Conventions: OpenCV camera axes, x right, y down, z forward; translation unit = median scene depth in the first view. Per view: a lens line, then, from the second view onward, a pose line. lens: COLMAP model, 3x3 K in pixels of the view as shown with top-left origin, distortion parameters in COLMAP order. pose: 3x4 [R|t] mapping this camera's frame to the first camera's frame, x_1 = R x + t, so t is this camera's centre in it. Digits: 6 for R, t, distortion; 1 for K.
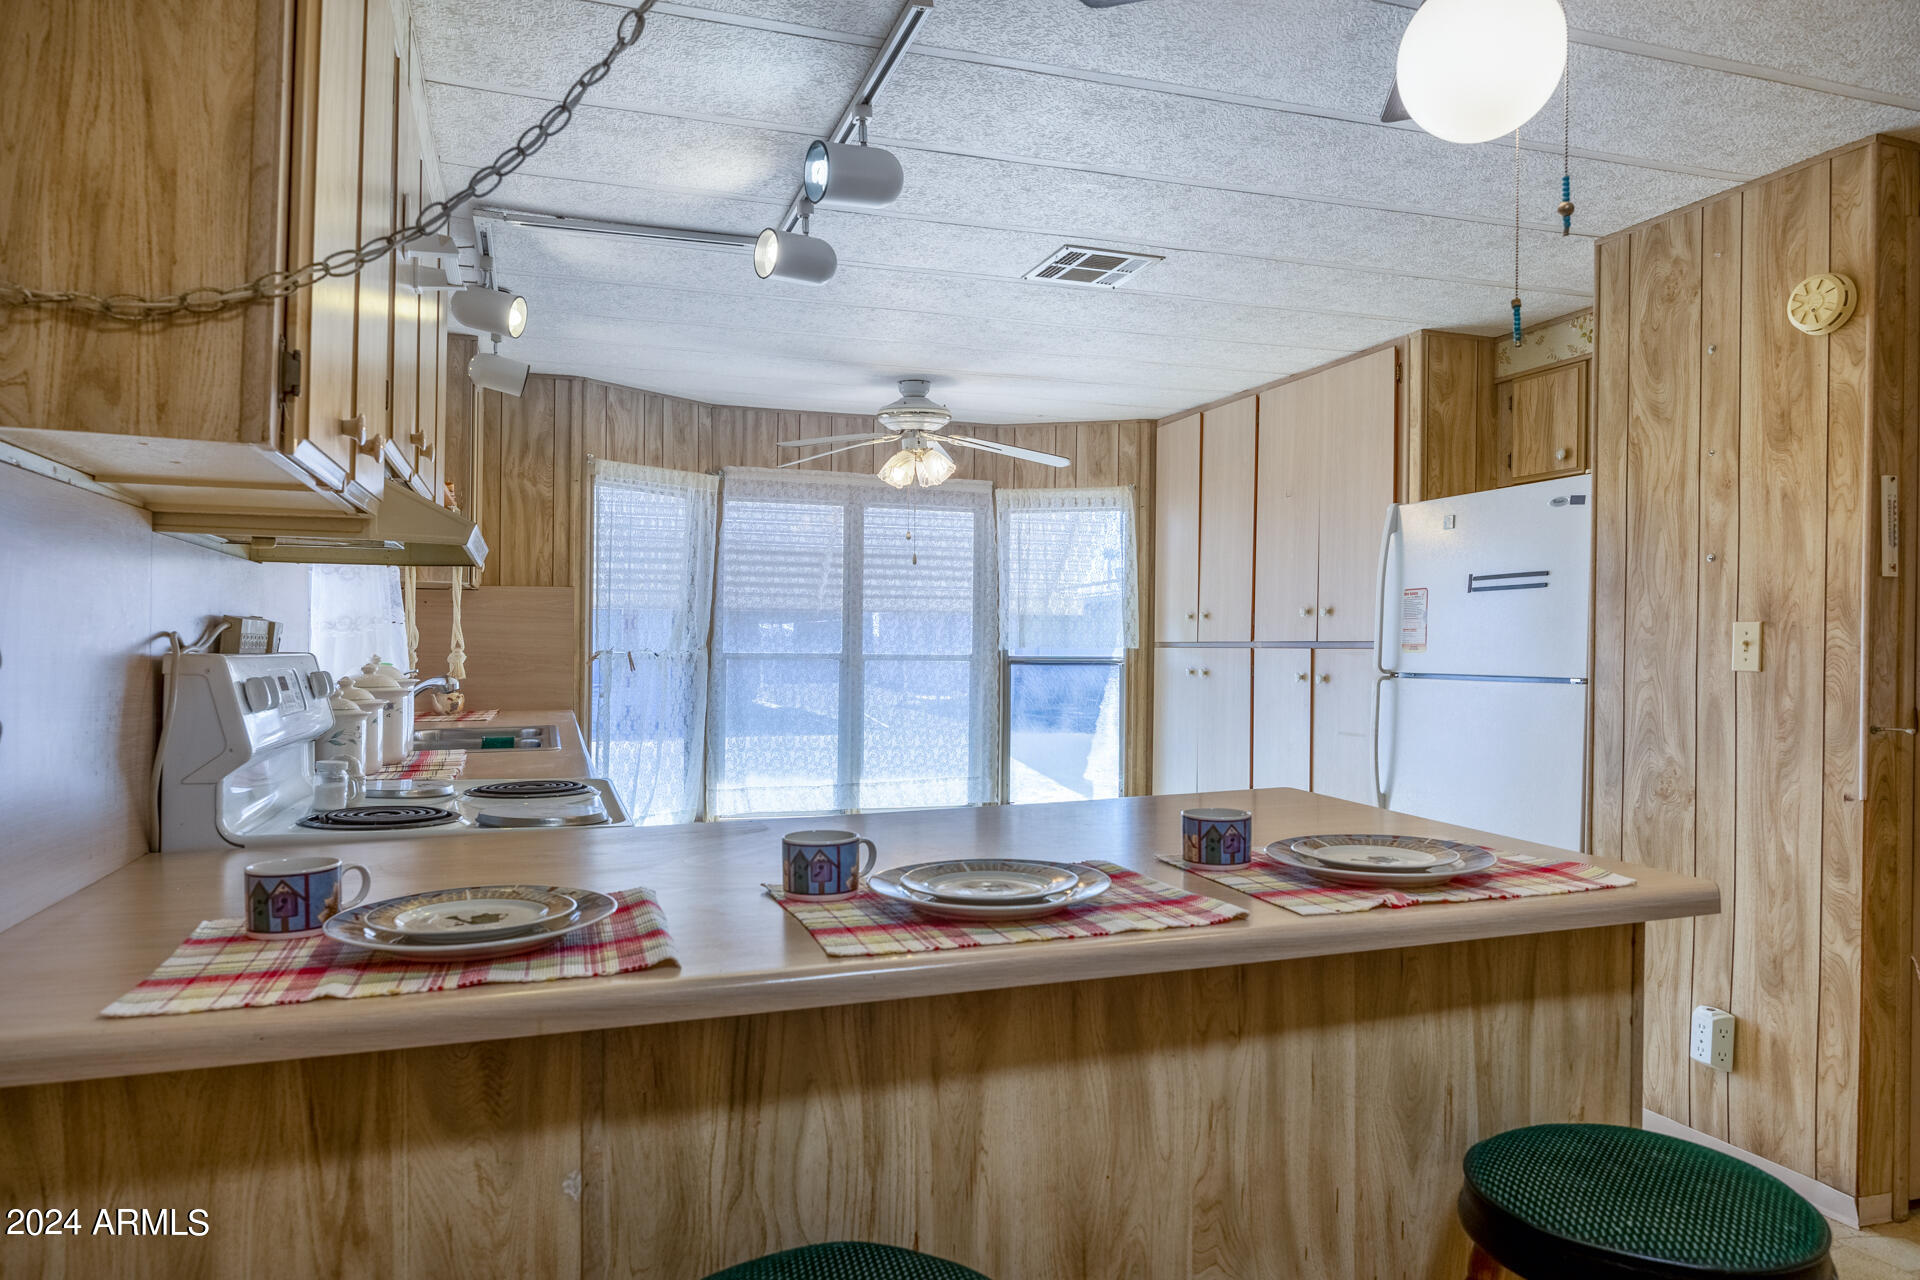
lens RADIAL K [[1157.4, 0, 956.4], [0, 1157.4, 643.1], [0, 0, 1]] dist [-0.016187, -0.001079]
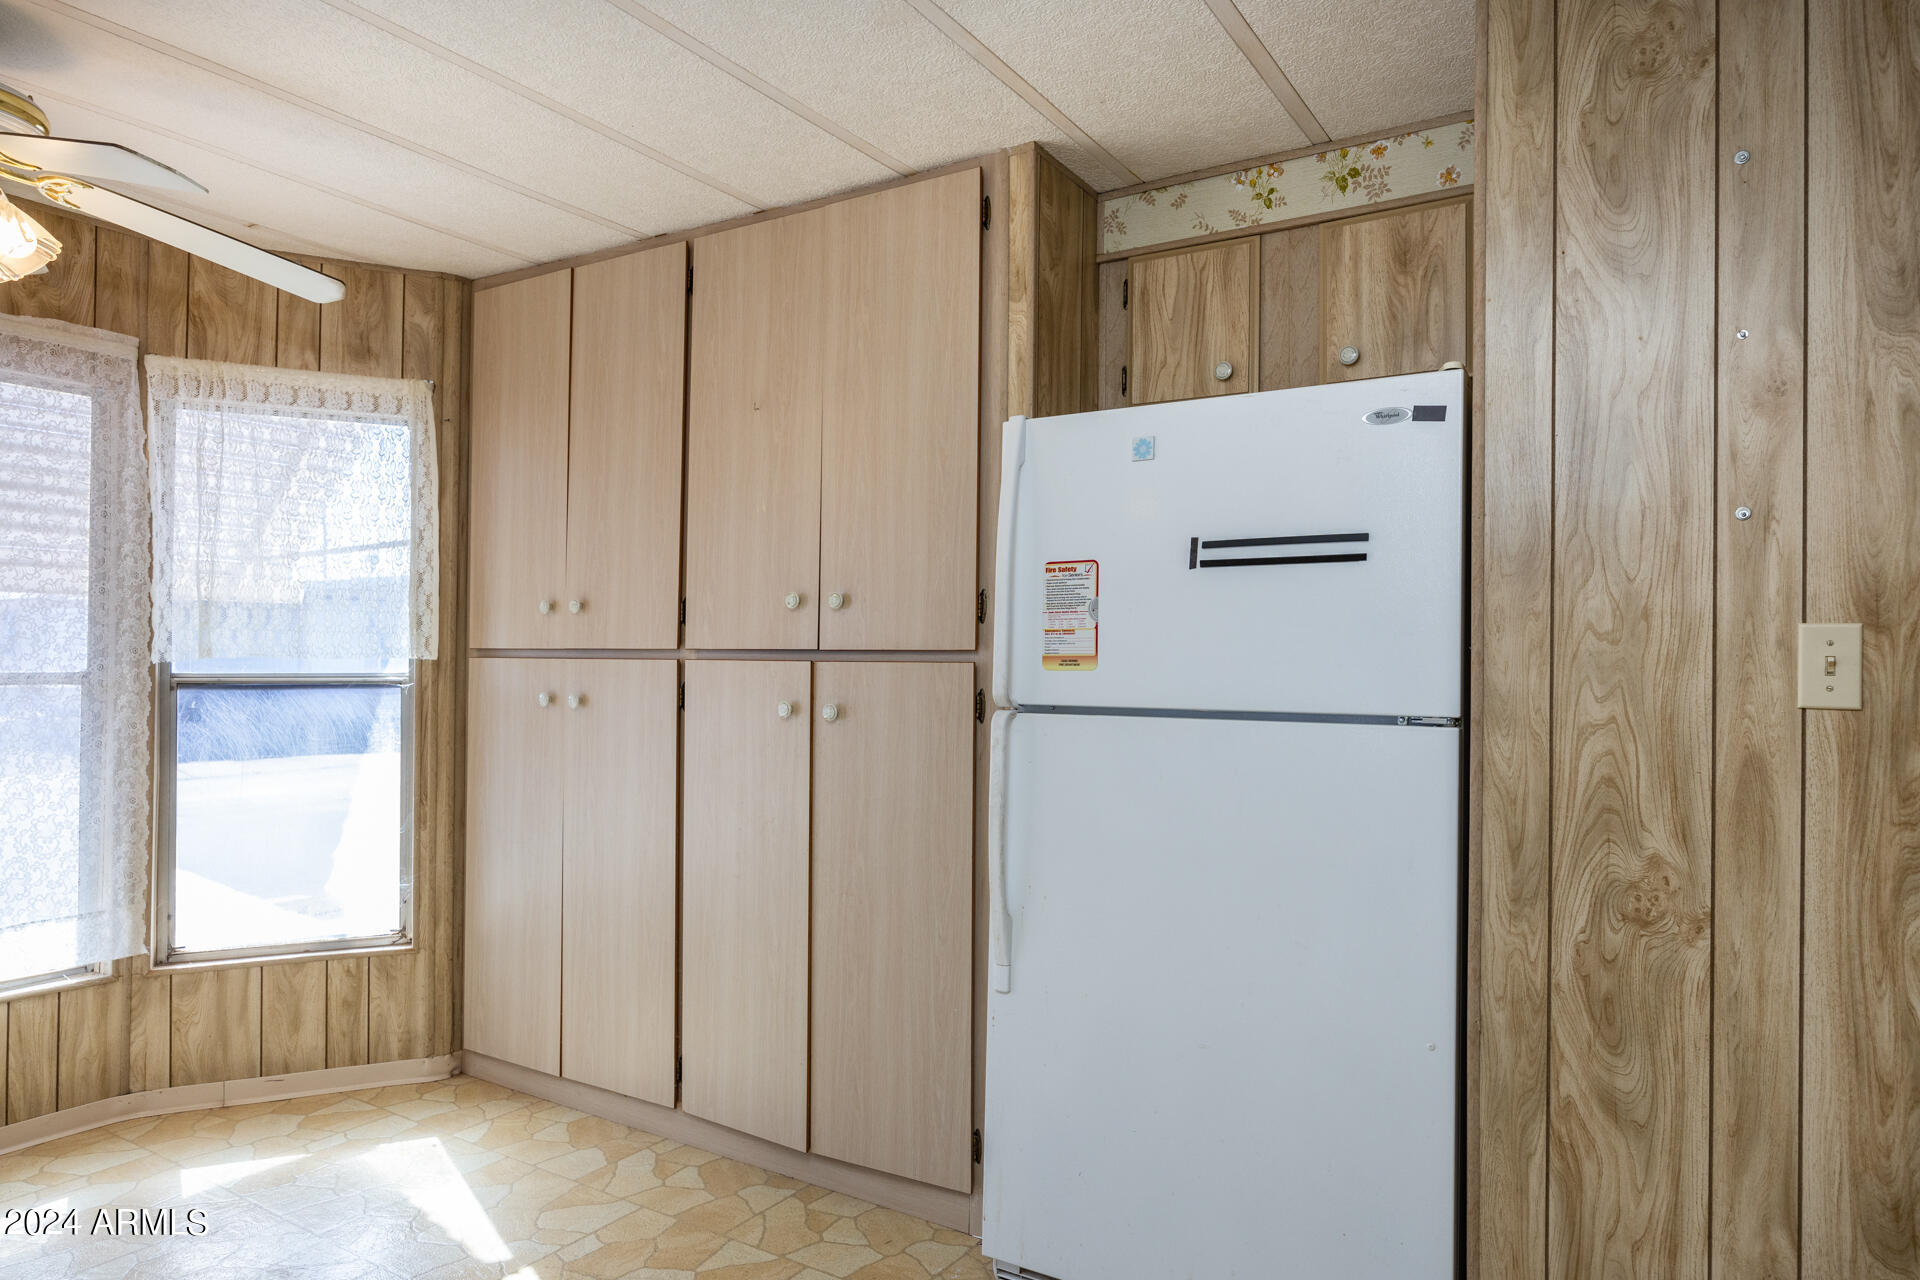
lens RADIAL K [[1157.4, 0, 977.4], [0, 1157.4, 650.5], [0, 0, 1]] dist [-0.016187, -0.001079]
pose [[0.771650, 0.002889, 0.636041, -0.005015], [-0.003917, 0.999992, 0.000210, -0.001068], [-0.636036, -0.002654, 0.771655, 0.368172]]
